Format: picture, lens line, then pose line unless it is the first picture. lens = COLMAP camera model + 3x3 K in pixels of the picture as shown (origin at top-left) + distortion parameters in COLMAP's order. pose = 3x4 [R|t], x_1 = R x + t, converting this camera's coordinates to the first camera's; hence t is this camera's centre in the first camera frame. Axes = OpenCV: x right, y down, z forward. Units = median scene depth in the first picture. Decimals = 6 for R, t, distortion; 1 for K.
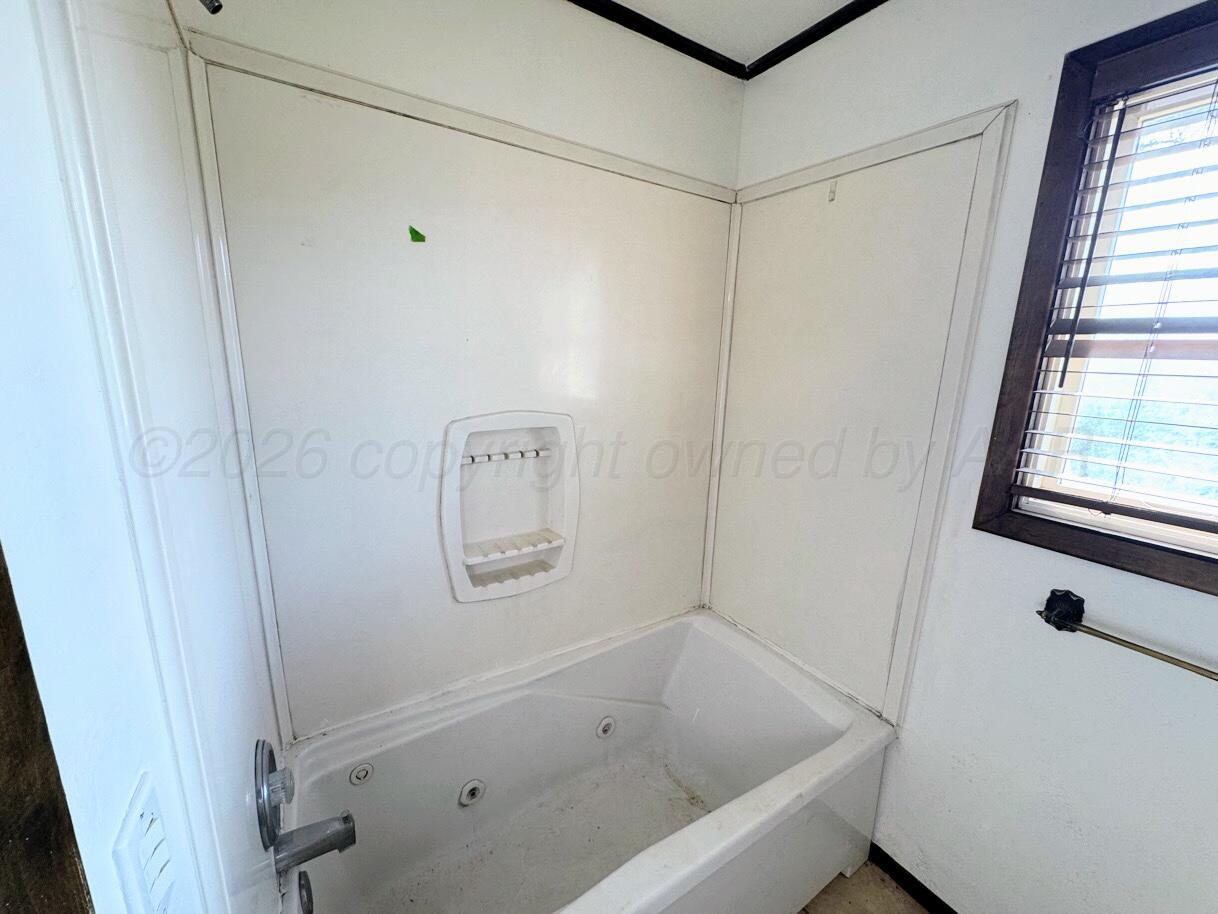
lens RADIAL K [[489.2, 0, 610.4], [0, 489.2, 458.8], [0, 0, 1]] dist [-0.000309, -0.000105]
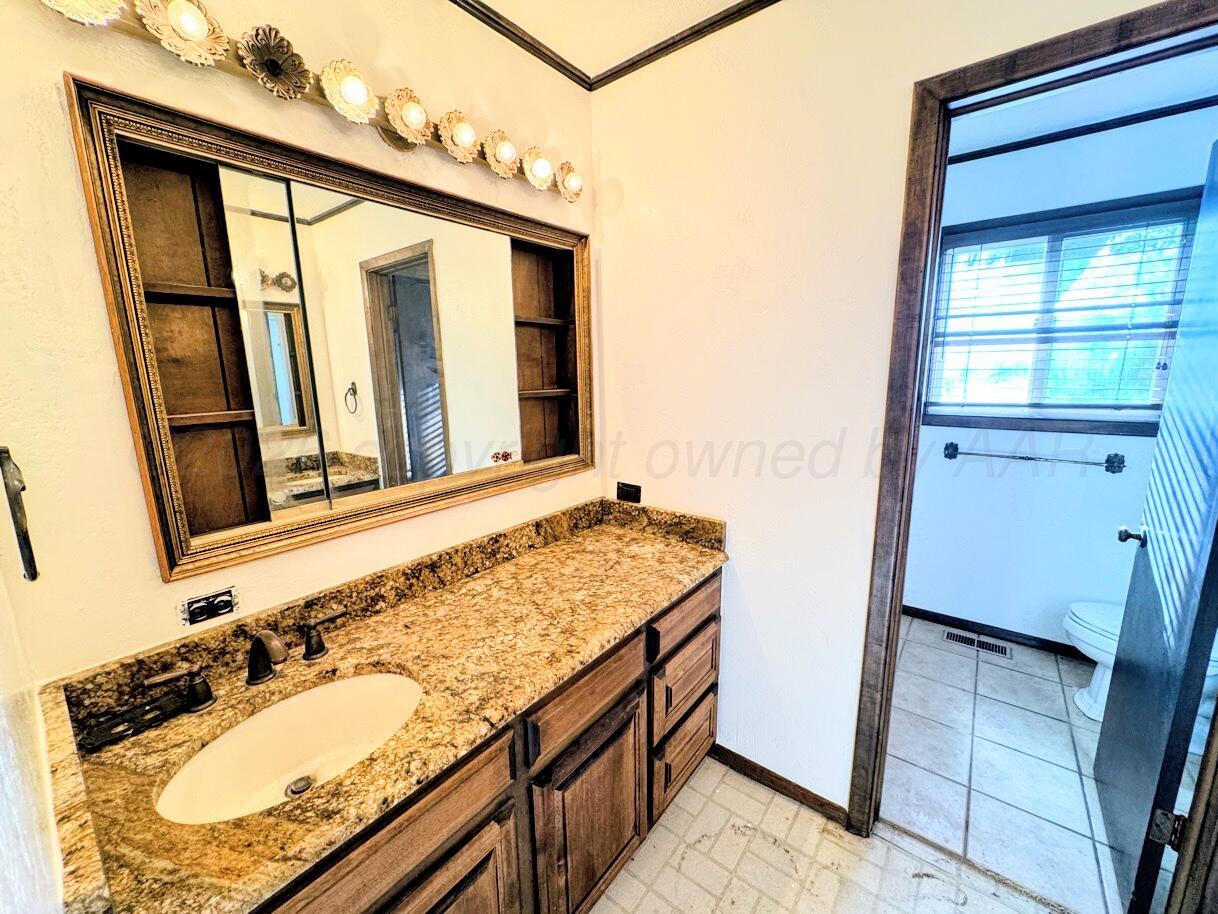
lens RADIAL K [[489.2, 0, 605.3], [0, 489.2, 456.2], [0, 0, 1]] dist [-0.000309, -0.000105]
pose [[0.942291, -0.107549, 0.317051, -1.553662], [0.116143, 0.993198, -0.008271, 0.168974], [-0.314005, 0.044617, 0.948373, -0.808269]]
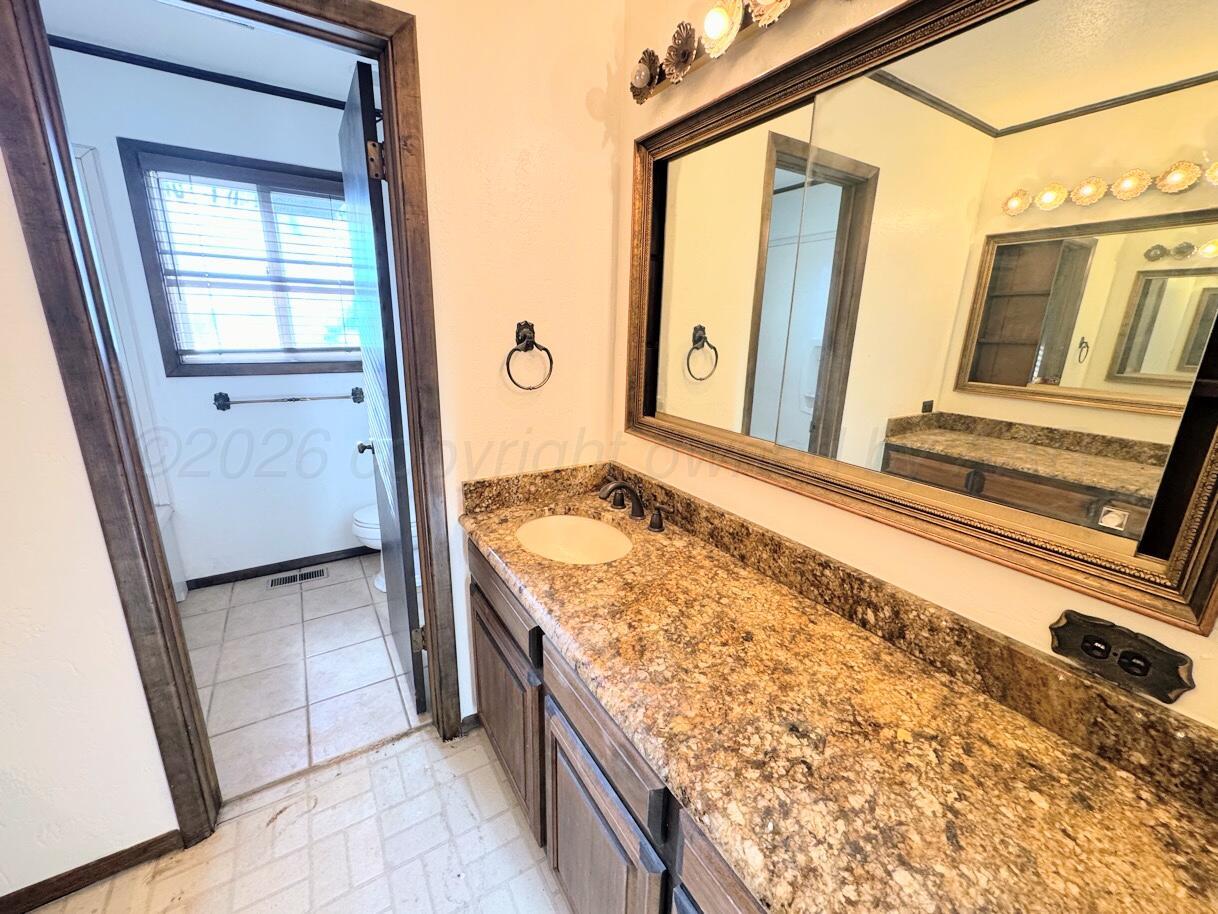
lens RADIAL K [[489.2, 0, 608.6], [0, 489.2, 458.5], [0, 0, 1]] dist [-0.000309, -0.000105]
pose [[0.000289, -0.297080, 0.954852, -1.434036], [0.186283, 0.938155, 0.291829, 0.243637], [-0.982496, 0.177789, 0.055612, -0.919485]]
